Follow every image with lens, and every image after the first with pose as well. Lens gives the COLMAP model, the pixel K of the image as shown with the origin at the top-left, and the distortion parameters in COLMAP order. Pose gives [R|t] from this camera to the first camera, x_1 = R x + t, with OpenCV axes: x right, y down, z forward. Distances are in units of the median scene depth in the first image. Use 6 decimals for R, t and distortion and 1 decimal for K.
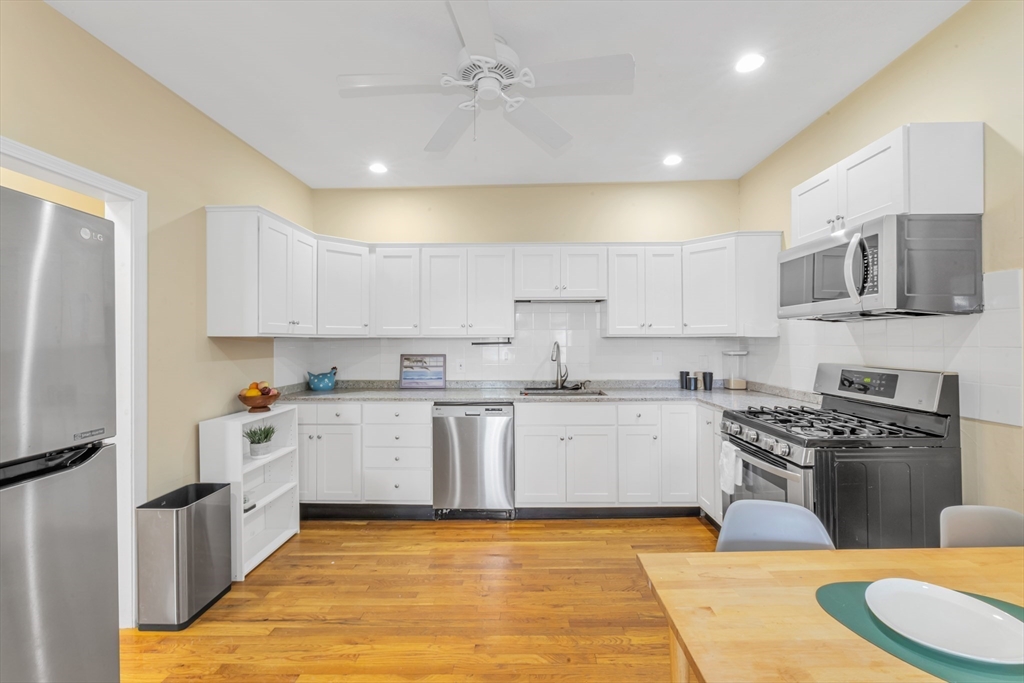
lens RADIAL K [[424.7, 0, 515.0], [0, 424.7, 340.3], [0, 0, 1]] dist [0.000788, 0.000100]
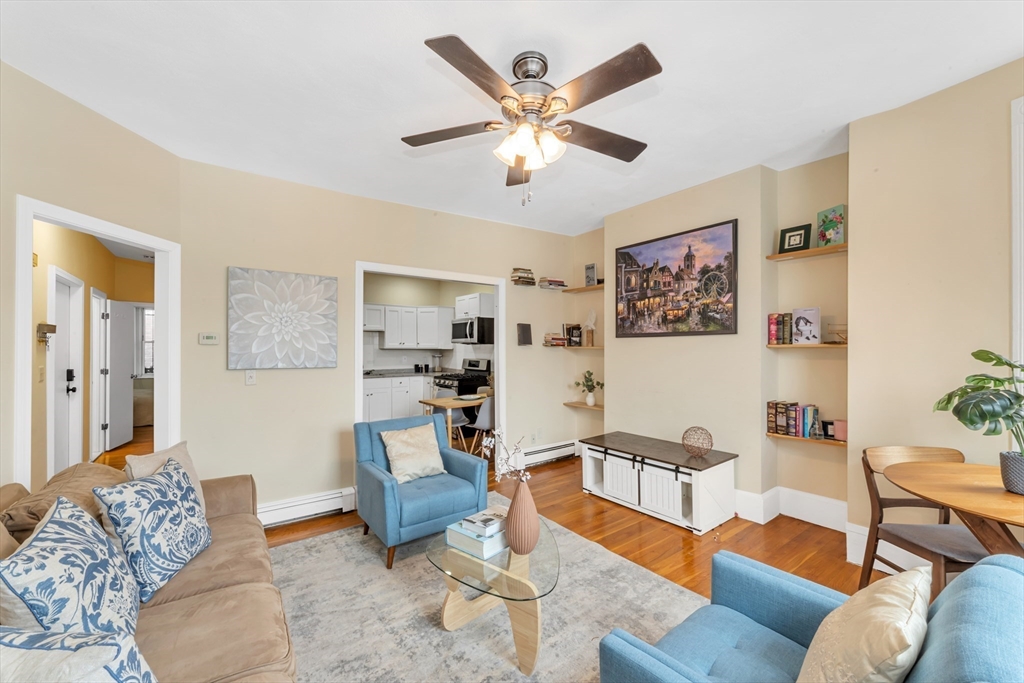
lens RADIAL K [[424.7, 0, 513.0], [0, 424.7, 345.3], [0, 0, 1]] dist [0.000788, 0.000100]
pose [[0.790315, 0.005796, 0.612673, -0.875332], [-0.002945, 0.999980, -0.005661, -0.023362], [-0.612693, 0.002670, 0.790316, -1.646371]]
